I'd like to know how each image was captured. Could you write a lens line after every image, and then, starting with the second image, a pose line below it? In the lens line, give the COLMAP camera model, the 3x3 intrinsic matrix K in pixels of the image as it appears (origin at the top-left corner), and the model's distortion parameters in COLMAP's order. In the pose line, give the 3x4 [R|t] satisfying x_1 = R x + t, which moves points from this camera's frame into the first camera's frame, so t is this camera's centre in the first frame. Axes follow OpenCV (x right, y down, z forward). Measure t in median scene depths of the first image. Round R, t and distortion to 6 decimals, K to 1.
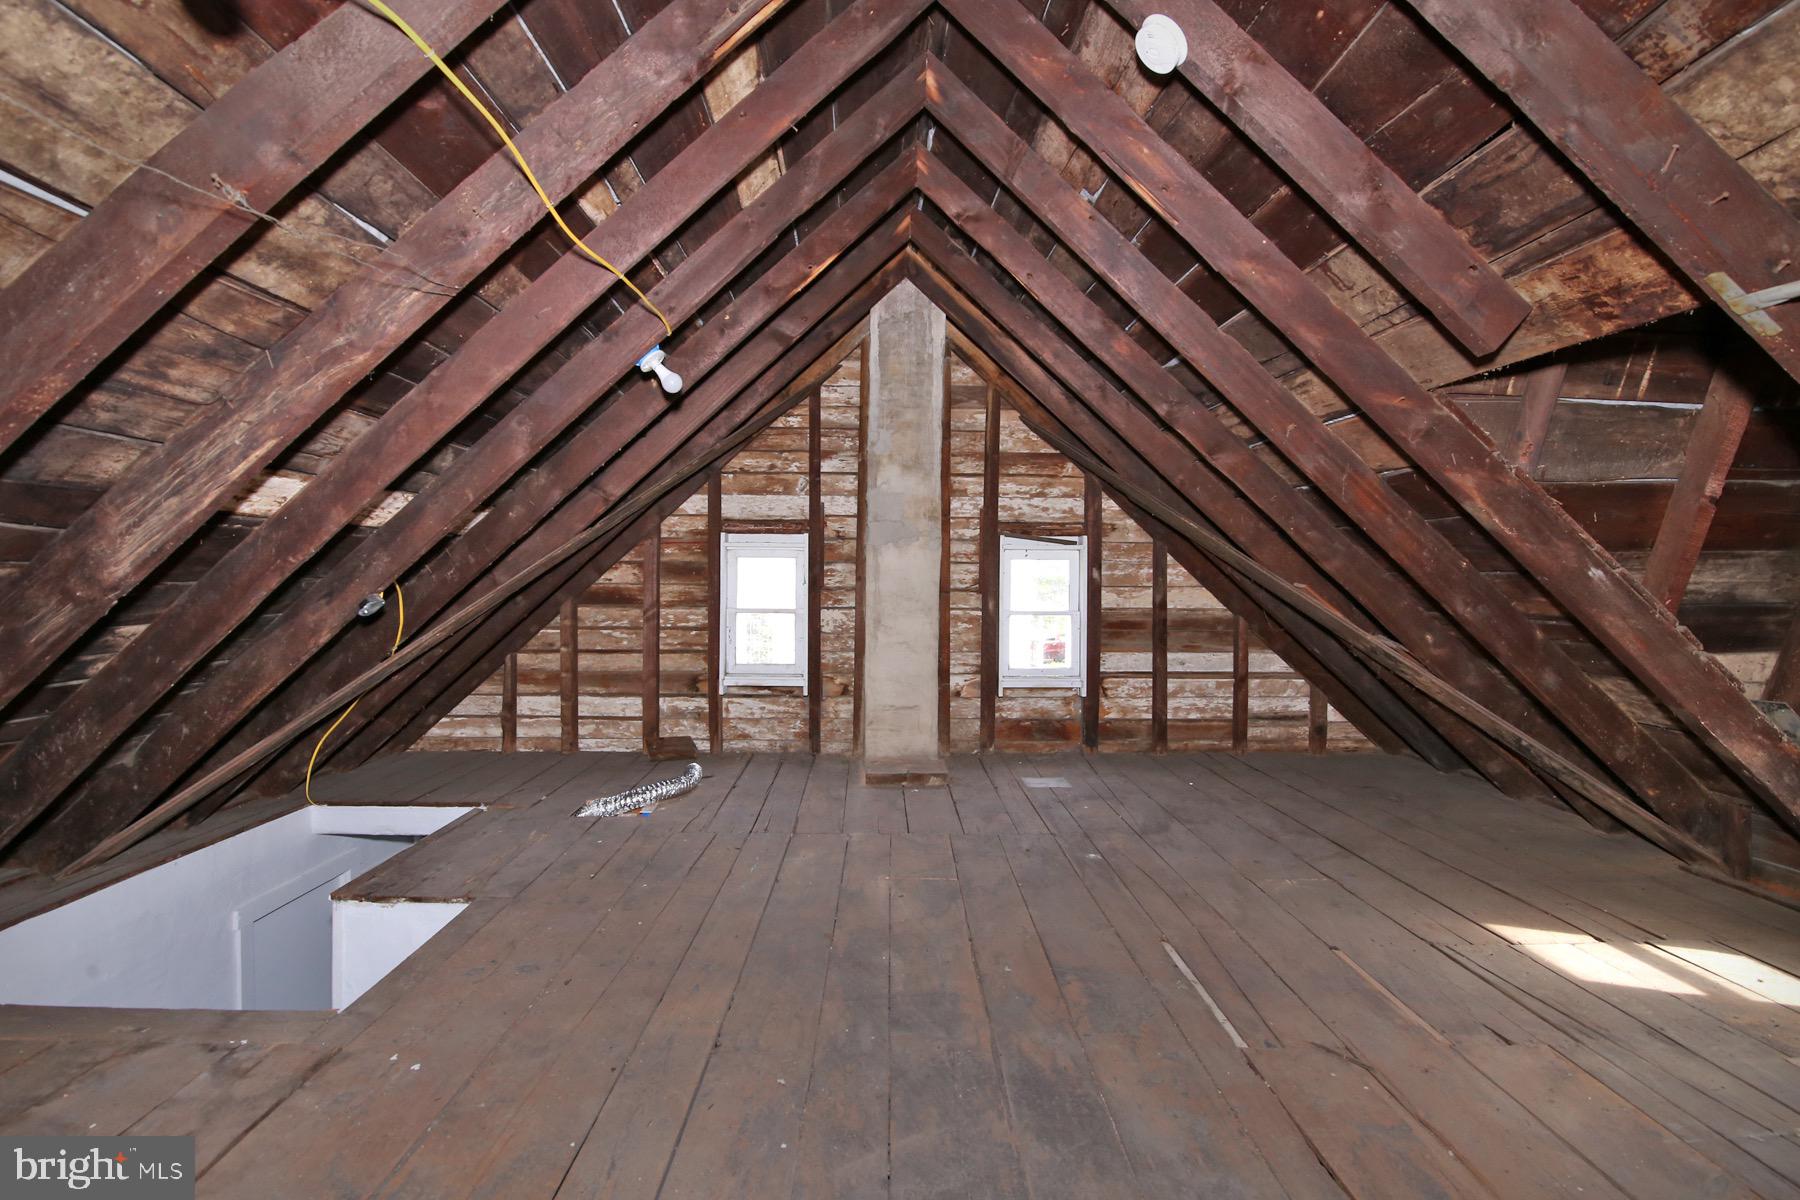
lens RADIAL K [[837.5, 0, 900.0], [0, 837.5, 600.0], [0, 0, 1]] dist [-0.018351, -0.000465]
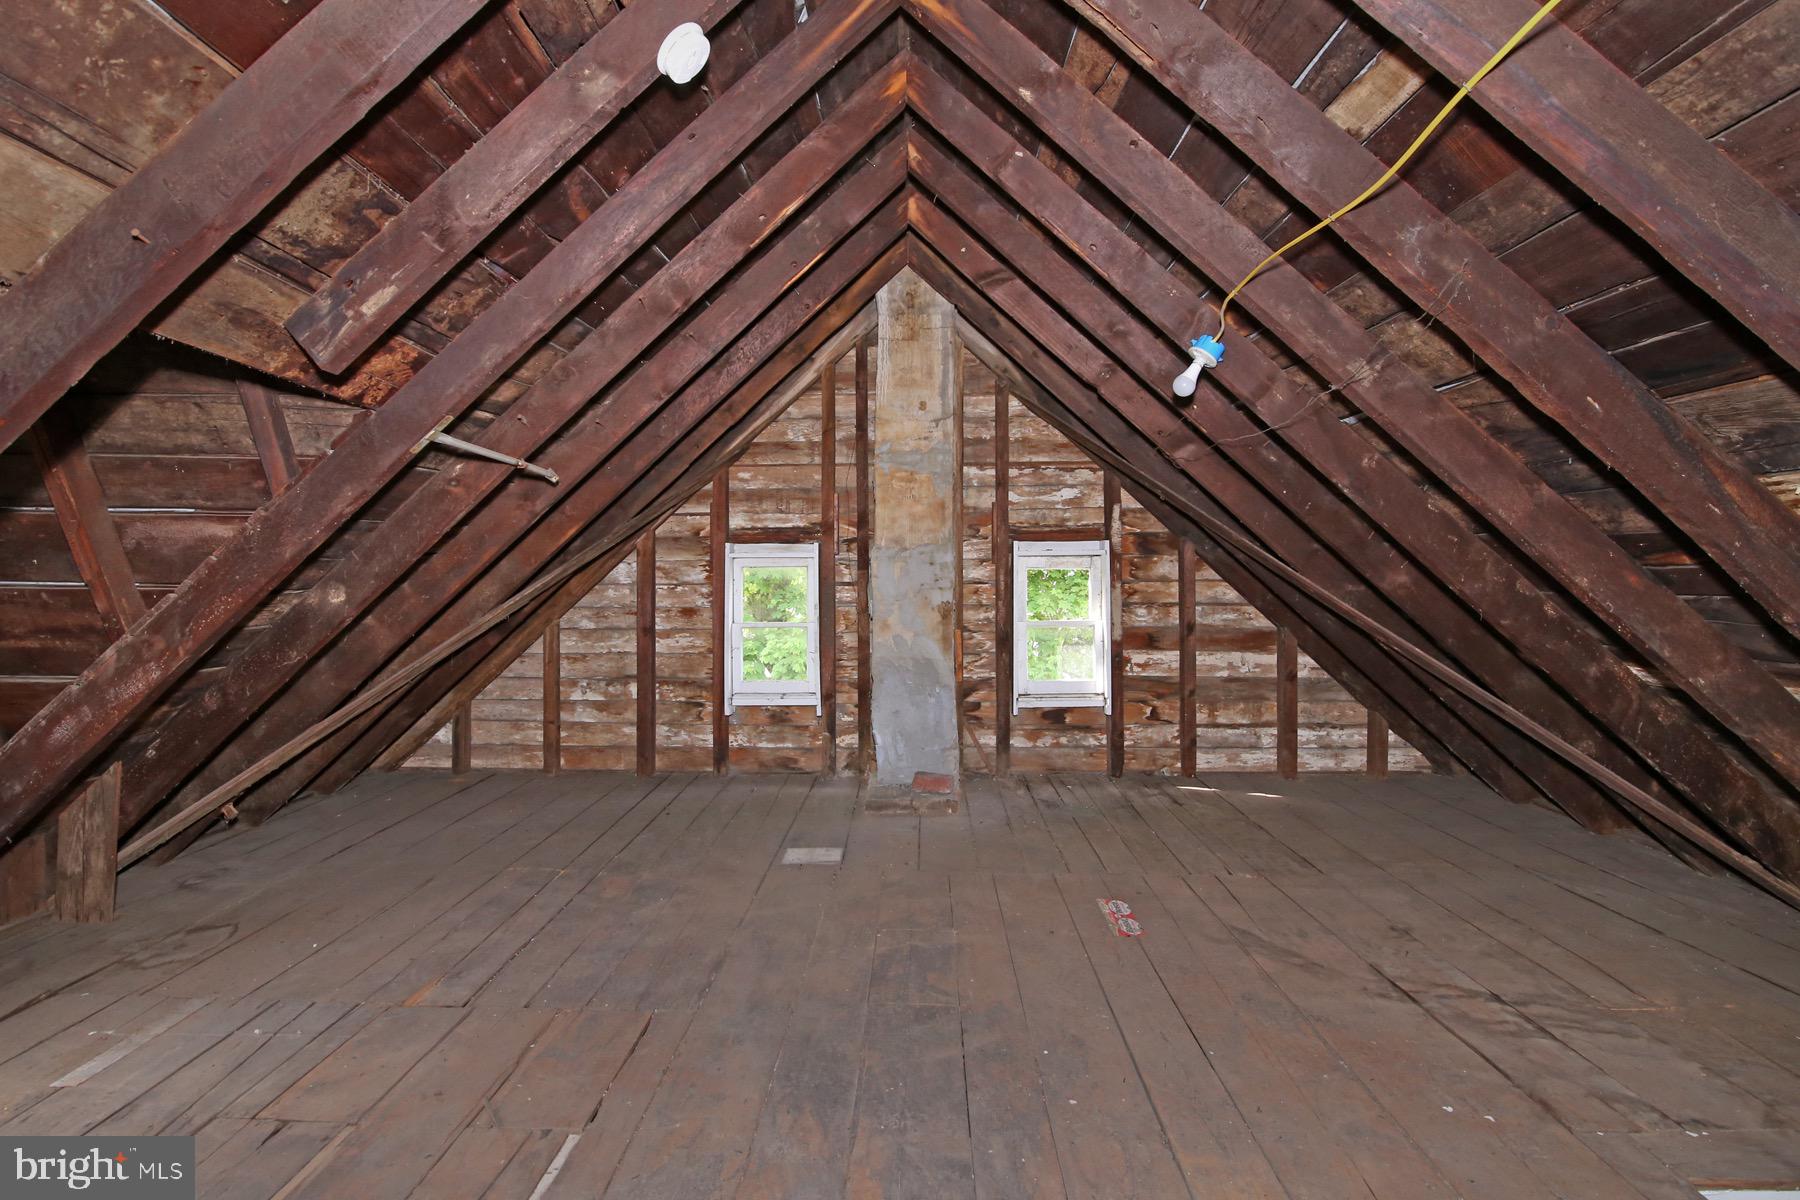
lens RADIAL K [[837.5, 0, 900.0], [0, 837.5, 600.0], [0, 0, 1]] dist [-0.018351, -0.000465]
pose [[-0.999169, -0.002940, 0.040647, 0.029993], [-0.000888, 0.998728, 0.050405, -0.090207], [-0.040744, 0.050327, -0.997901, 1.984629]]
